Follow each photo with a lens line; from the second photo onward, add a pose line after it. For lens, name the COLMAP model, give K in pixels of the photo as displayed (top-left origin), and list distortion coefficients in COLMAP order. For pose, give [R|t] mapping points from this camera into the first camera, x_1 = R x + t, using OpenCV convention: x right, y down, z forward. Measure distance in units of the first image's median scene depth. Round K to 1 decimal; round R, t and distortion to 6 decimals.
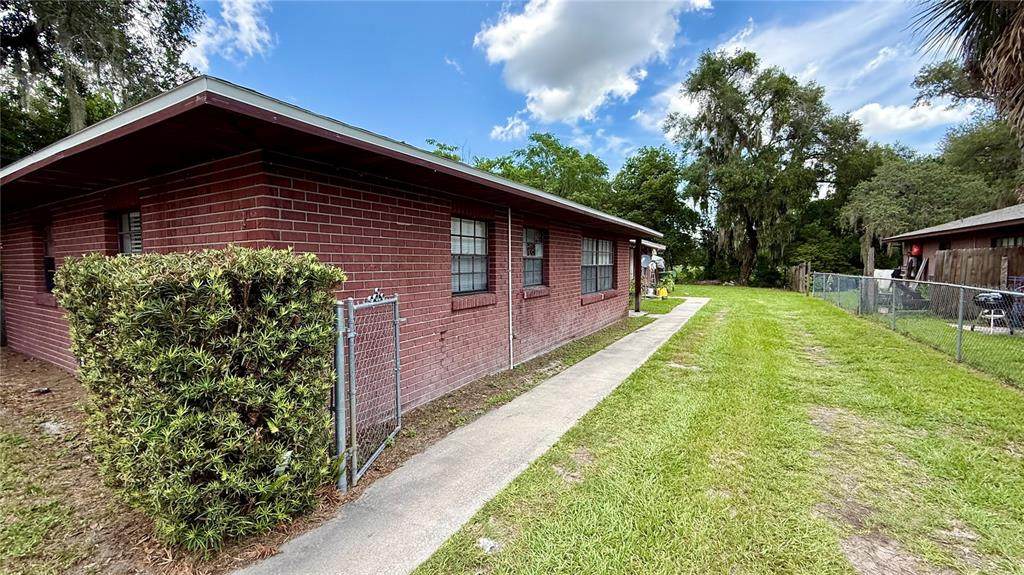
lens RADIAL K [[411.0, 0, 512.0], [0, 411.0, 287.5], [0, 0, 1]] dist [0.003108, 0.000486]
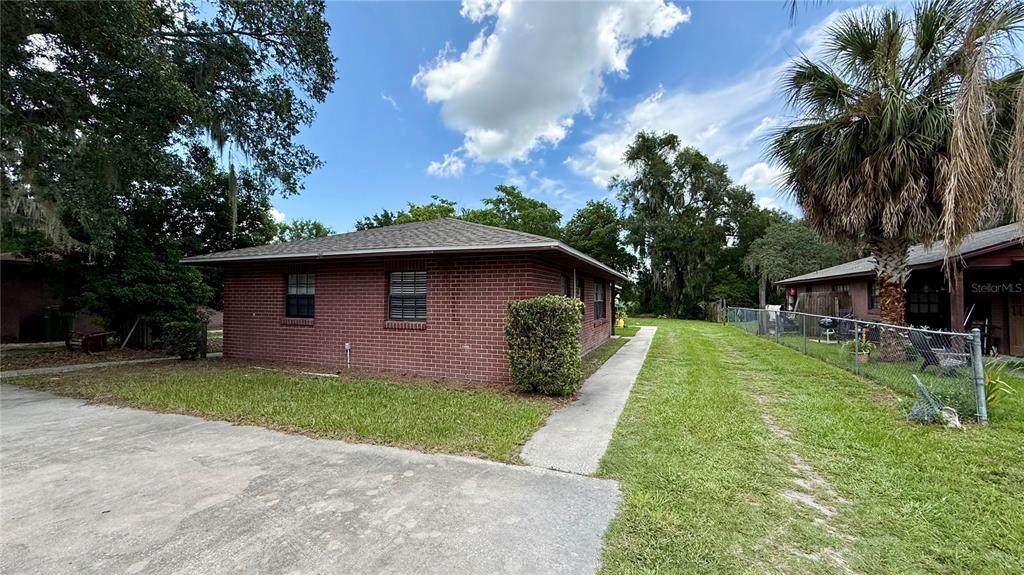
lens RADIAL K [[410.8, 0, 512.0], [0, 410.8, 287.5], [0, 0, 1]] dist [-0.000615, 0.000103]
pose [[0.987924, 0.011809, 0.154486, -0.099079], [0.001286, 0.996432, -0.084394, 0.006845], [-0.154931, 0.083574, 0.984384, -0.124468]]
